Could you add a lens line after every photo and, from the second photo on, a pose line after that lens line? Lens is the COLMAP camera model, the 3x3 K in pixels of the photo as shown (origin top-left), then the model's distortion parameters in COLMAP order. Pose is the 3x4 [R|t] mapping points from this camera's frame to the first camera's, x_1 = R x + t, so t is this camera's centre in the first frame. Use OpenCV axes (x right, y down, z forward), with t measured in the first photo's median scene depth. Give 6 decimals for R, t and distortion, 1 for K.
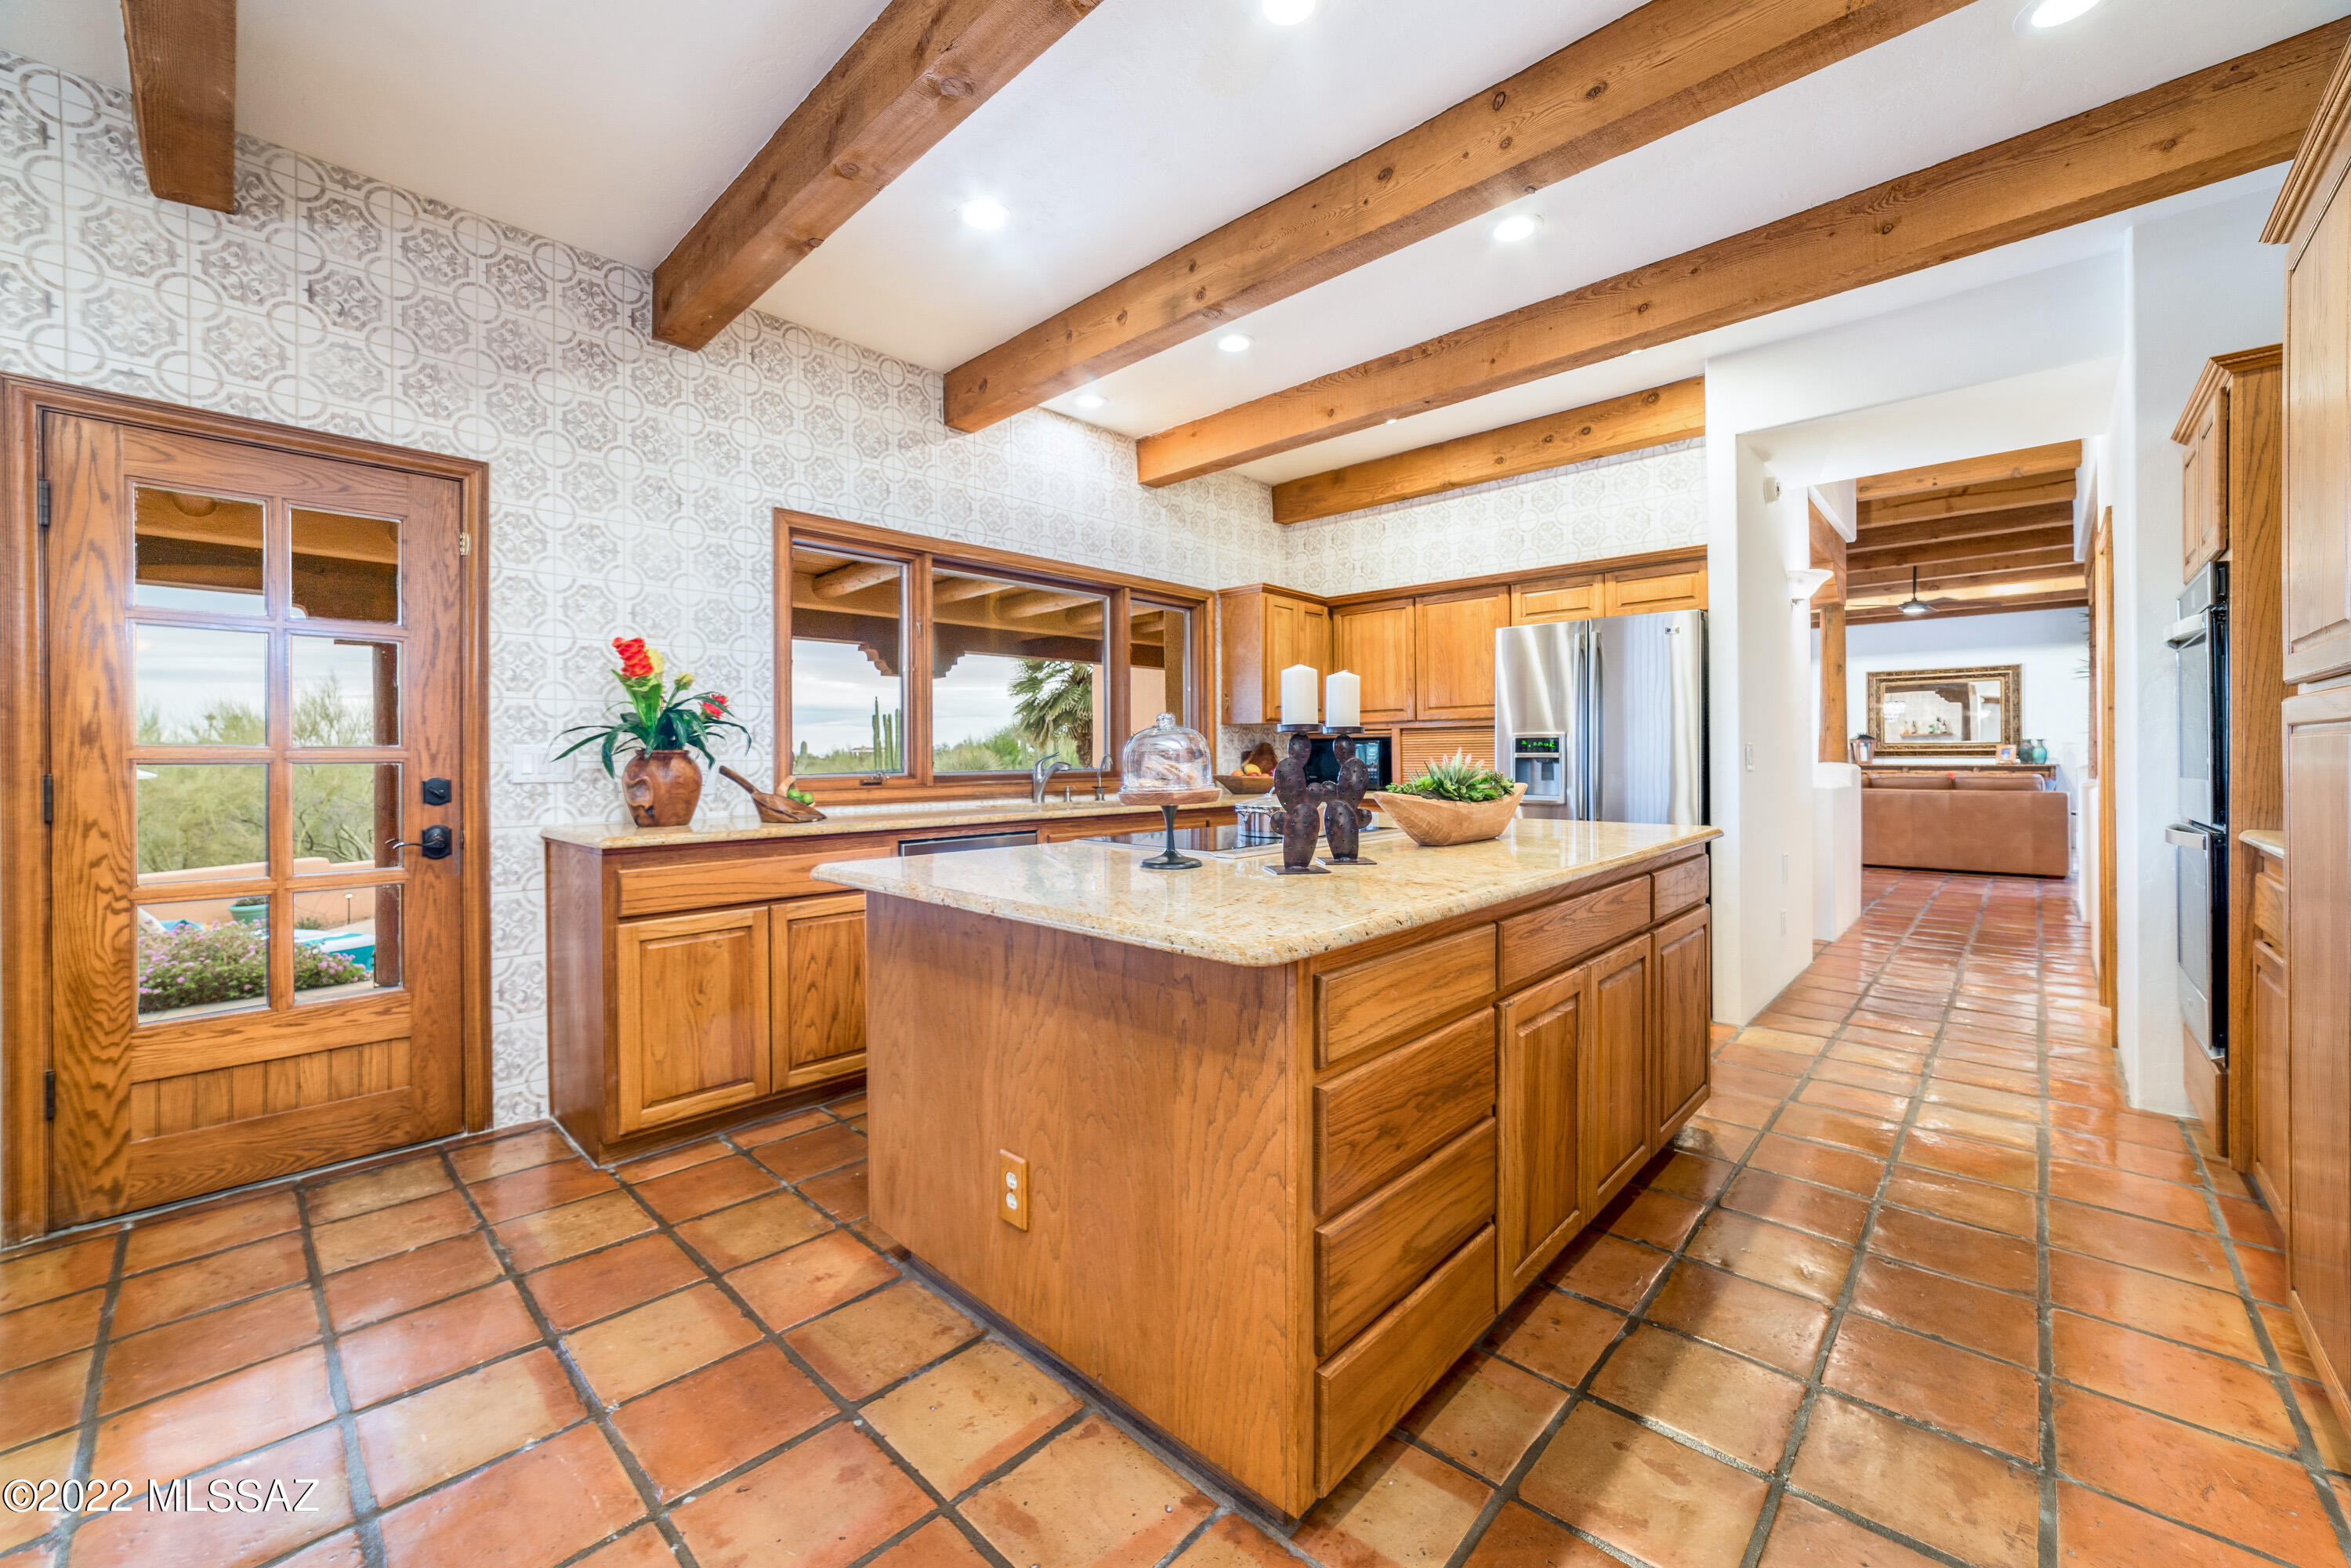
lens RADIAL K [[920.7, 0, 1171.1], [0, 920.7, 752.9], [0, 0, 1]] dist [-0.017354, 0.006340]
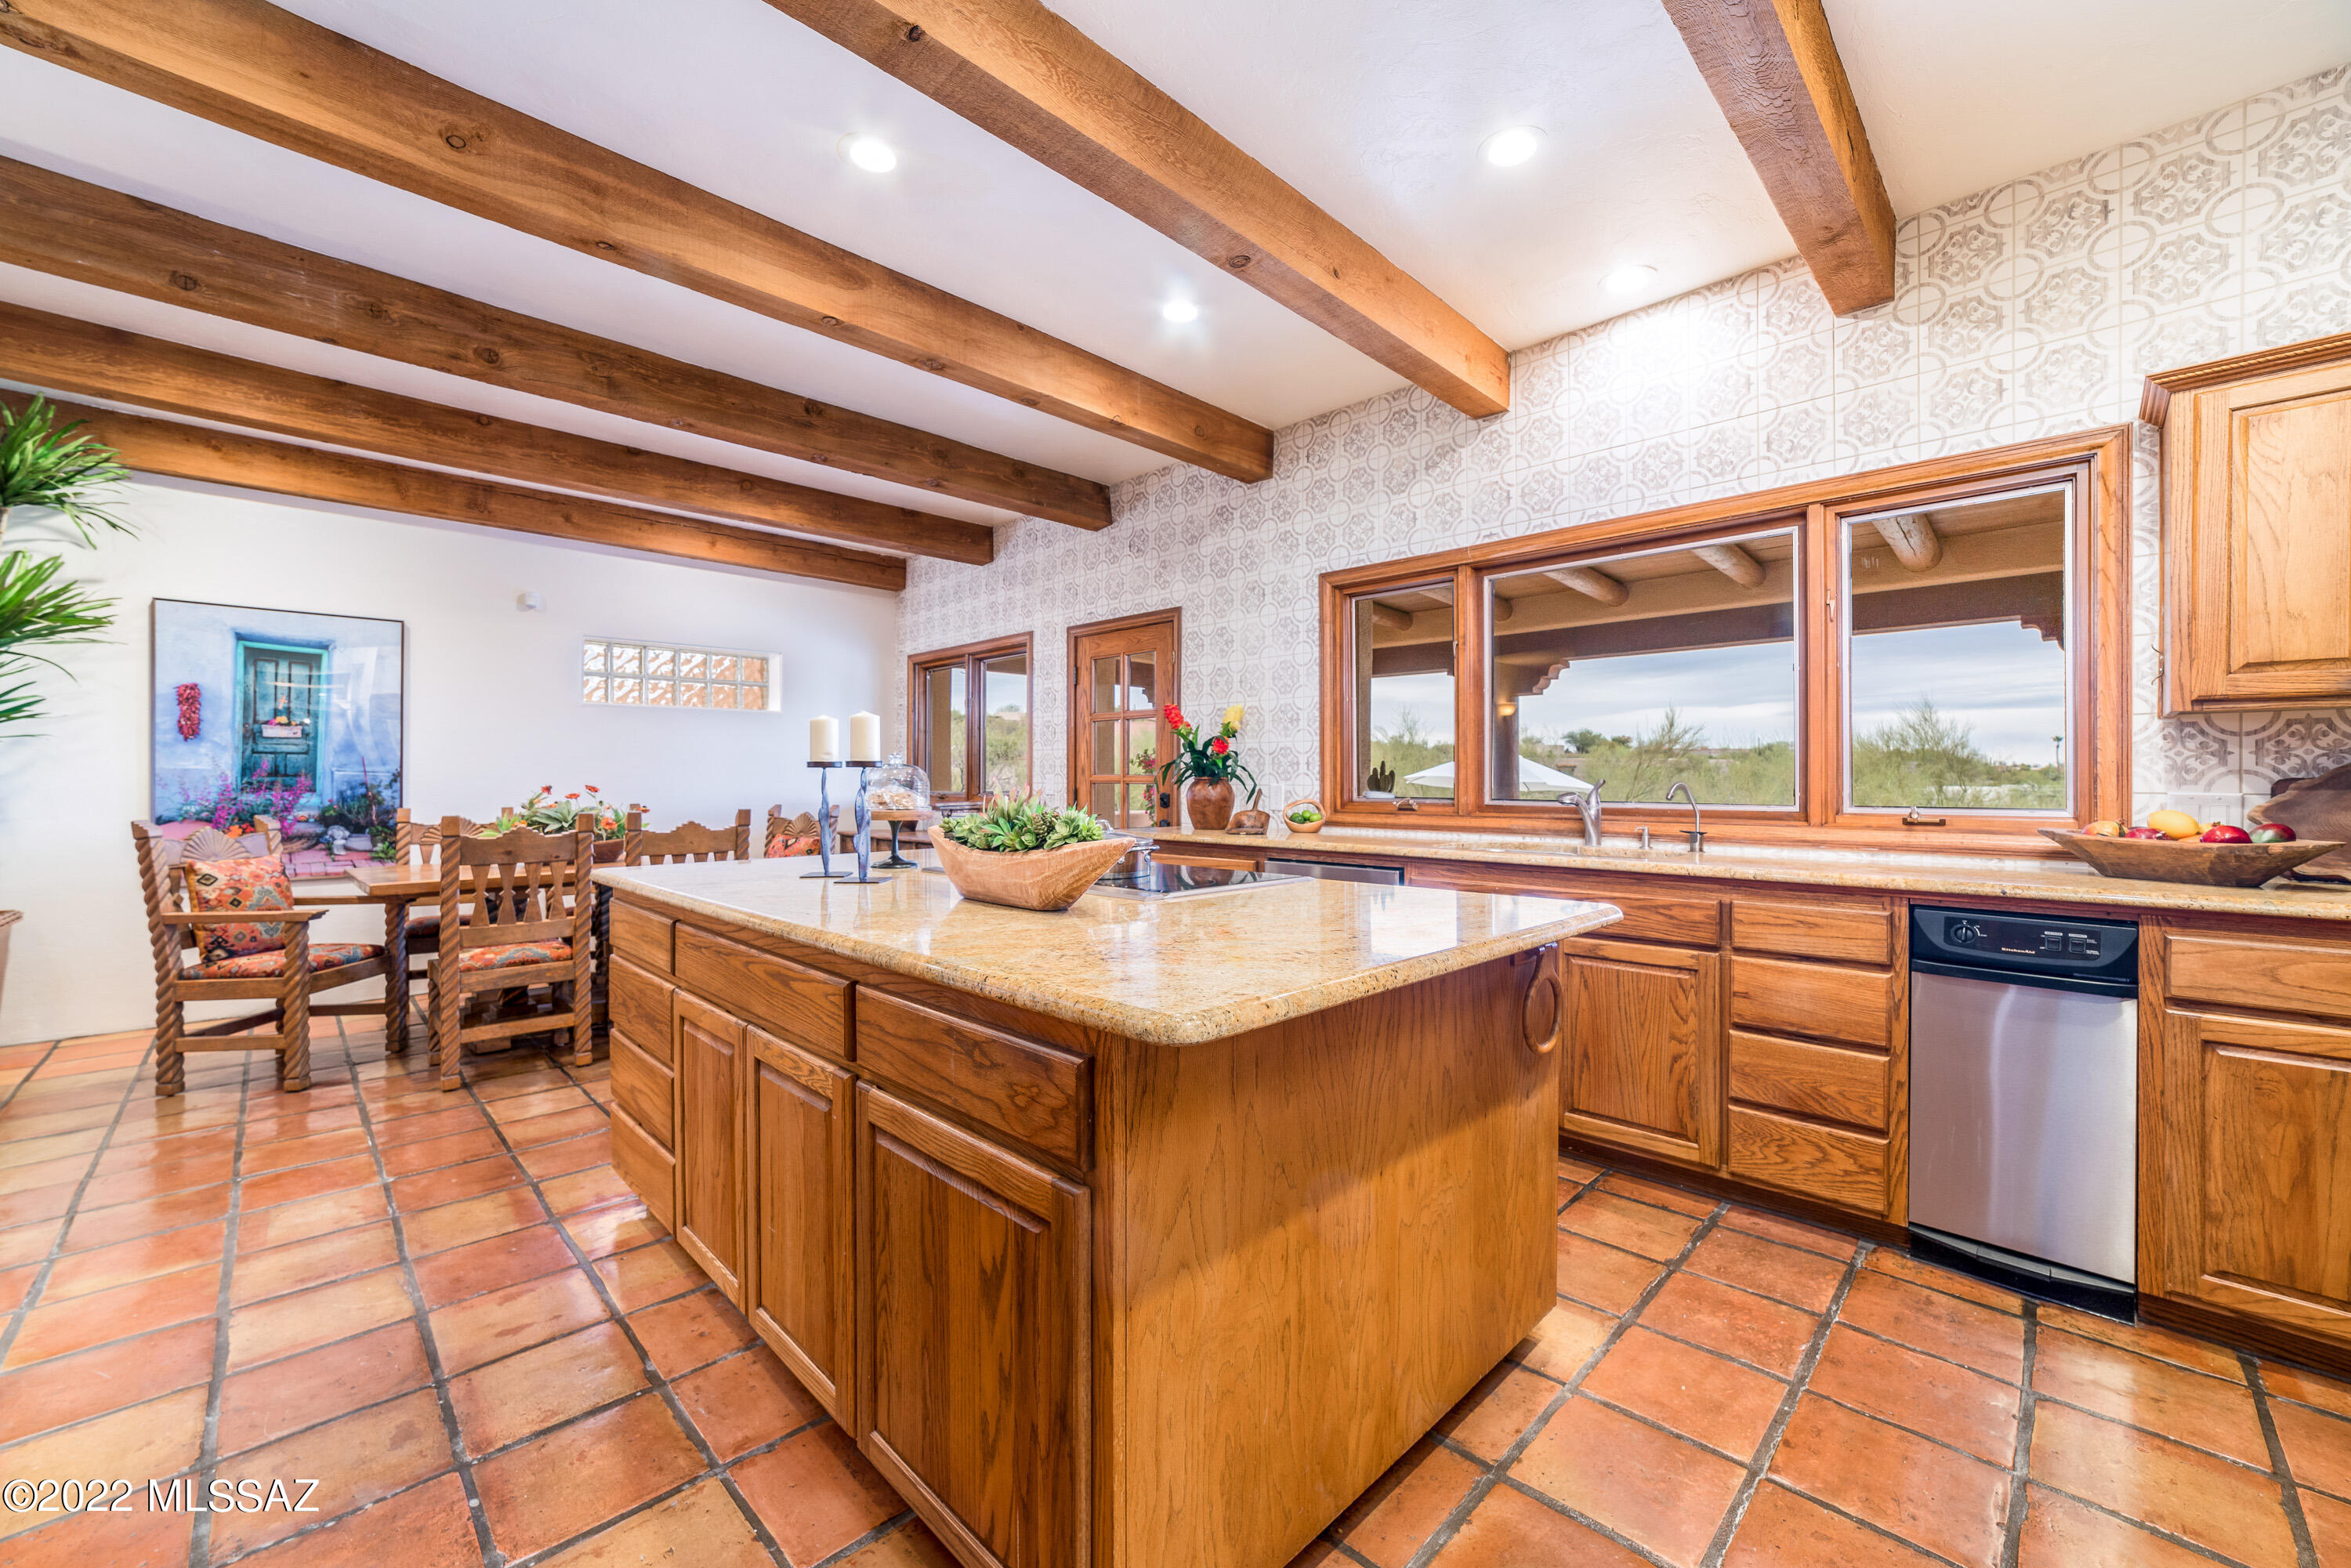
lens RADIAL K [[920.7, 0, 1173.4], [0, 920.7, 771.3], [0, 0, 1]] dist [-0.017354, 0.006340]
pose [[-0.035967, -0.002013, -0.999351, 0.946466], [-0.001588, 0.999997, -0.001958, -0.008409], [0.999352, 0.001516, -0.035970, 1.035102]]
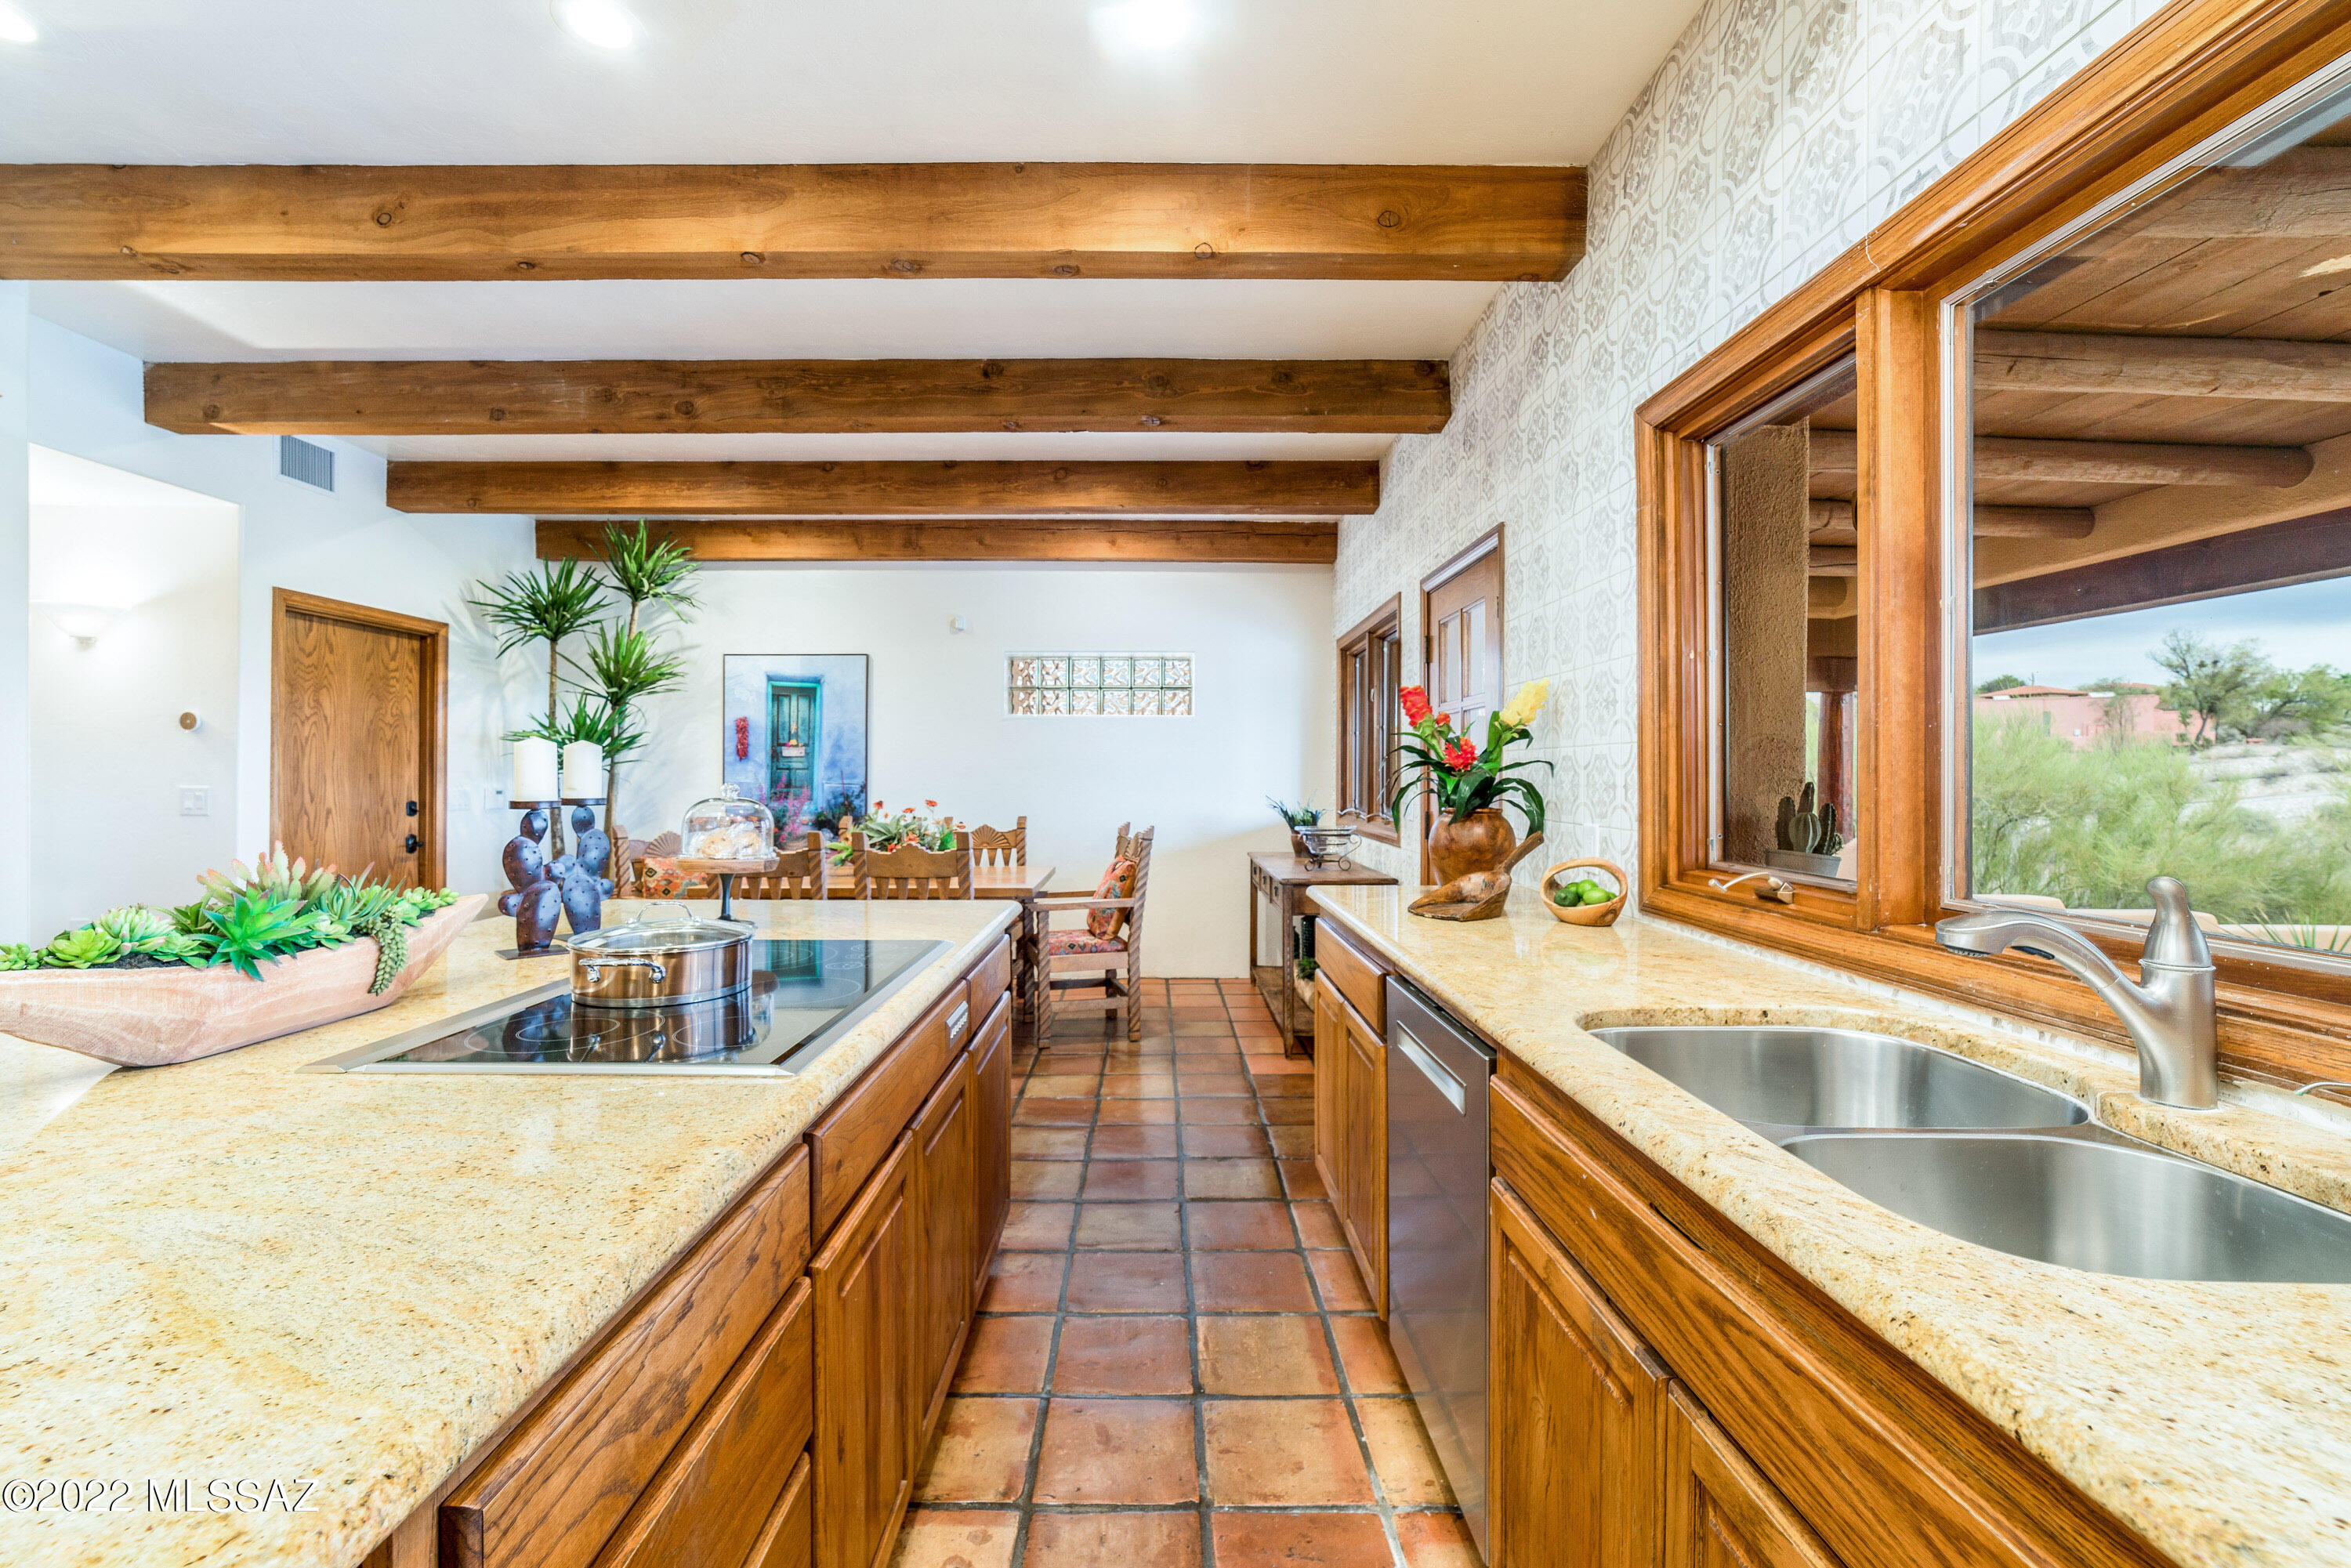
lens RADIAL K [[978.4, 0, 1179.5], [0, 978.4, 775.2], [0, 0, 1]] dist [-0.015467, 0.000999]
pose [[-0.729552, 0.008372, -0.683874, 0.275362], [0.003688, 0.999959, 0.008307, -0.041195], [0.683915, 0.003538, -0.729553, 1.534869]]
